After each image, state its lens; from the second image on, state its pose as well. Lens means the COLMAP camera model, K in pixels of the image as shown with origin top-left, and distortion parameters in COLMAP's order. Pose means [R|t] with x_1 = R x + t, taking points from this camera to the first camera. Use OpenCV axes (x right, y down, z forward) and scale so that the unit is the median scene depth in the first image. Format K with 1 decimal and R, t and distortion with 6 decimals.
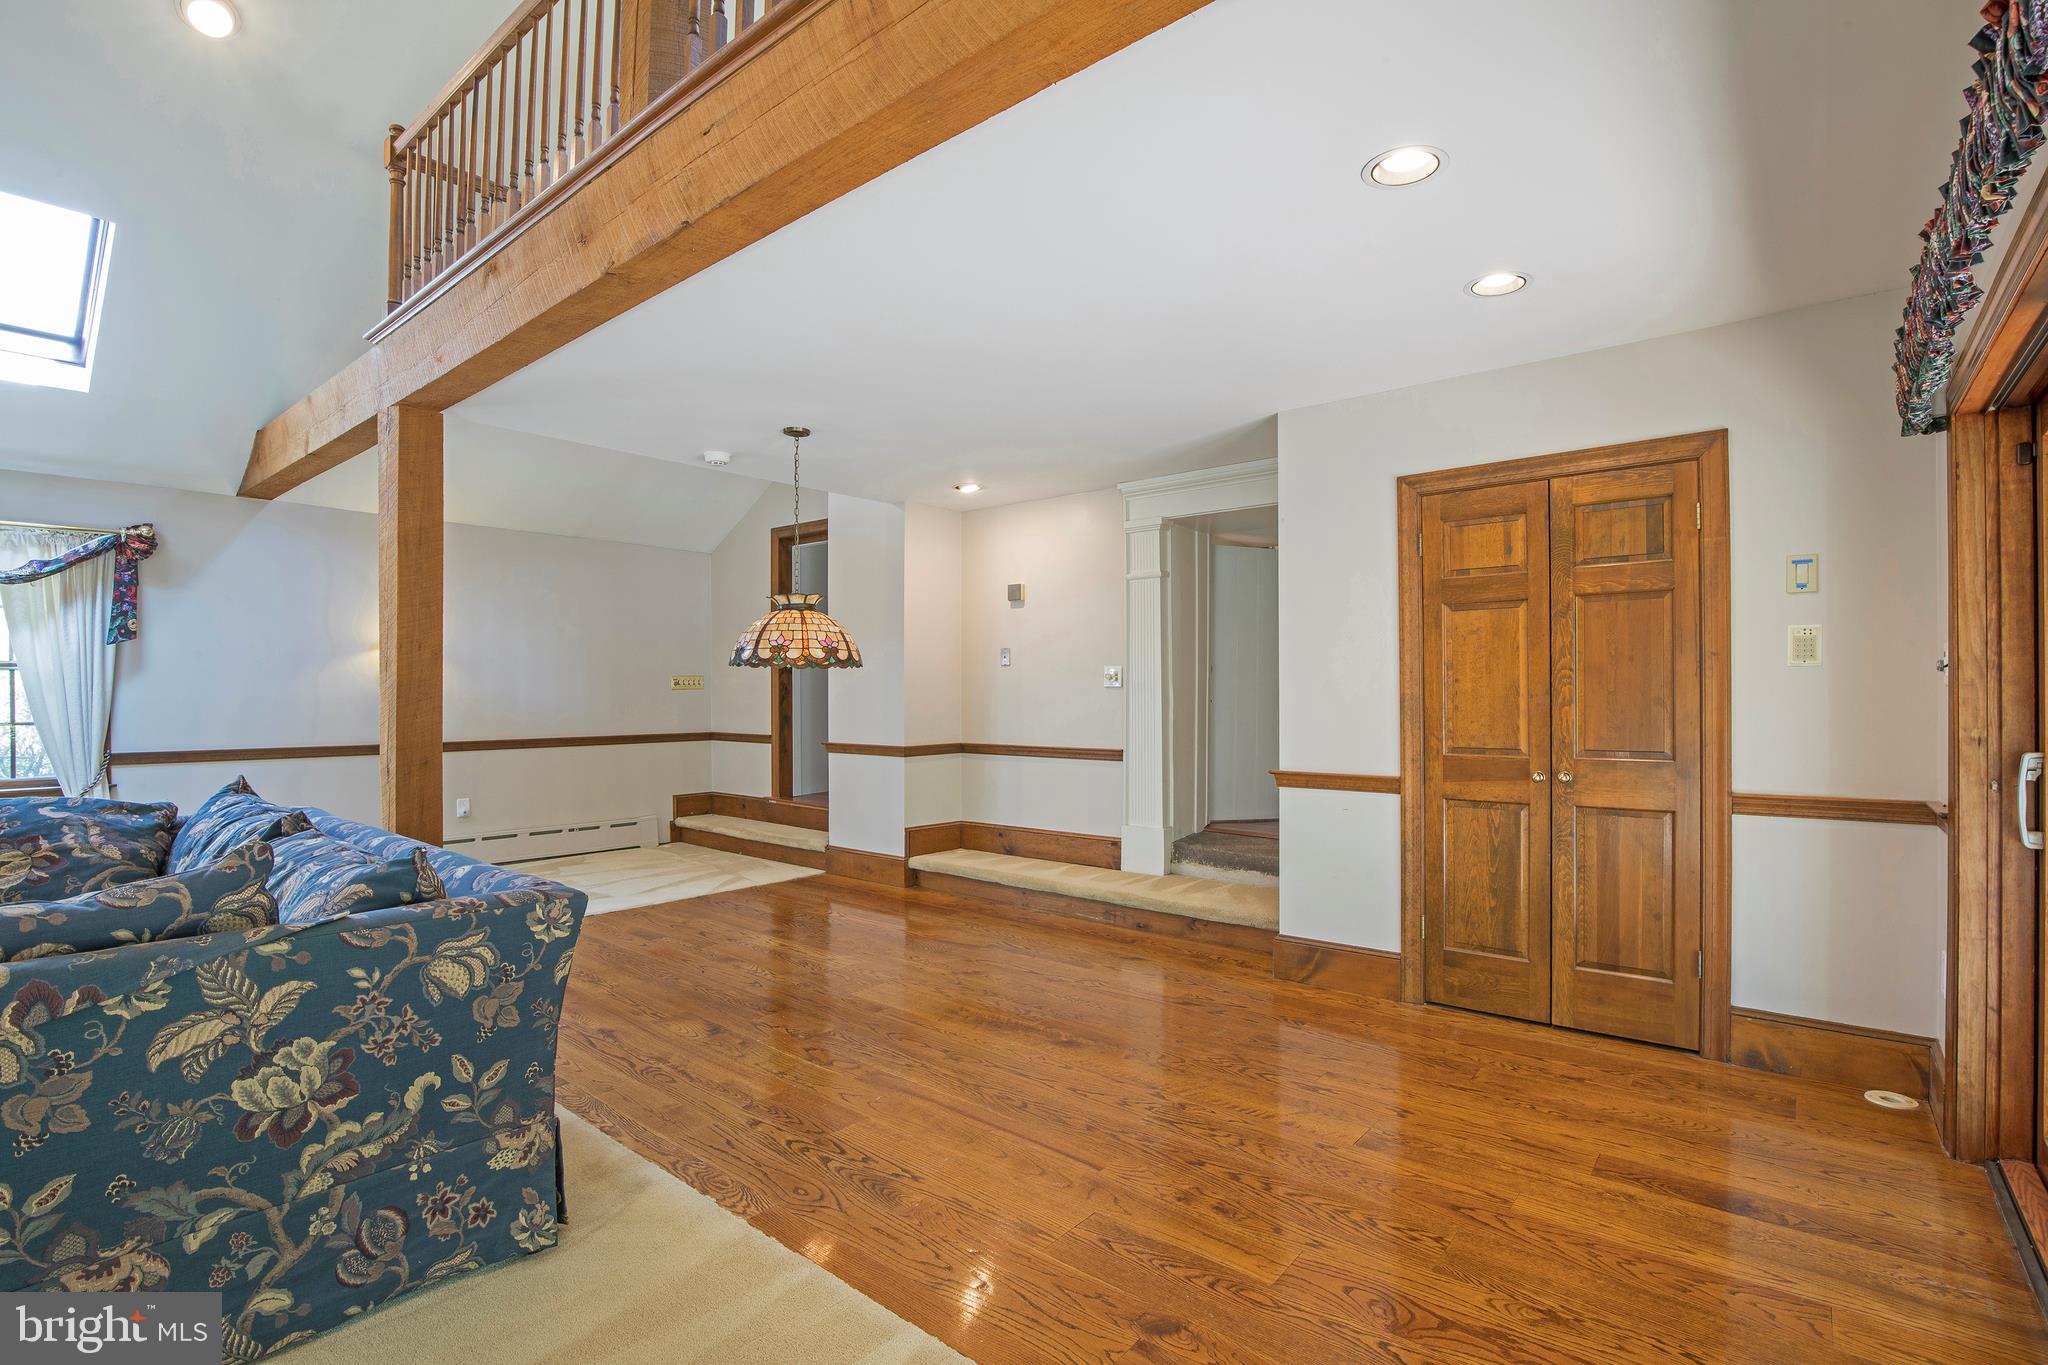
lens RADIAL K [[930.3, 0, 1029.2], [0, 930.3, 711.5], [0, 0, 1]] dist [-0.001255, -0.000051]
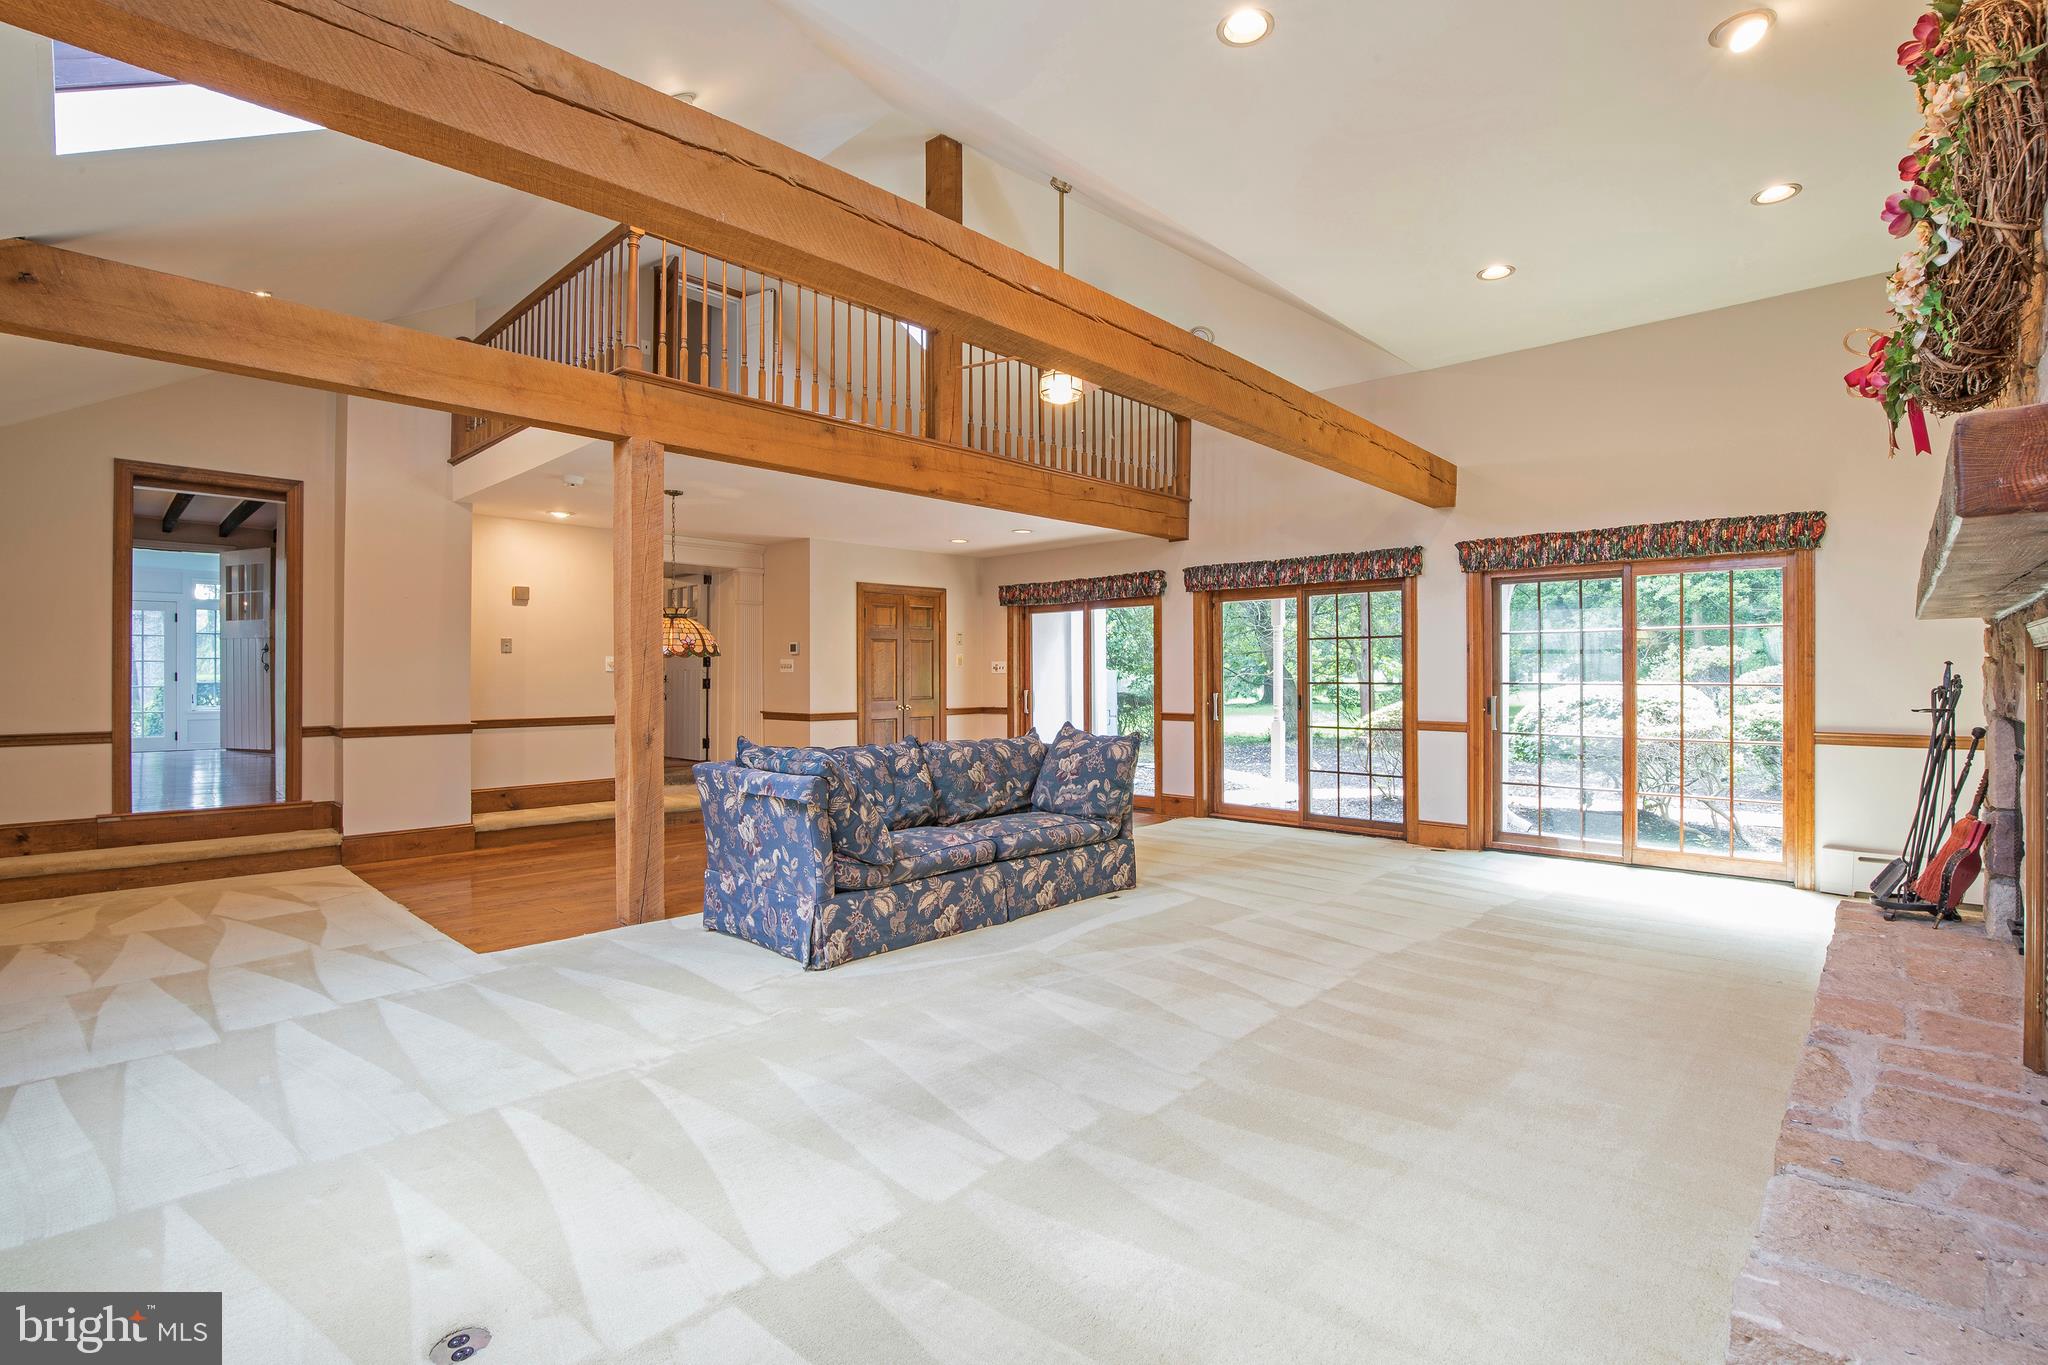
lens RADIAL K [[951.4, 0, 1018.2], [0, 951.4, 686.6], [0, 0, 1]] dist [-0.026118, 0.000736]
pose [[0.076136, -0.011945, 0.997026, -2.359114], [0.015951, 0.999815, 0.010760, -0.014221], [-0.996970, 0.015084, 0.076313, 0.523141]]
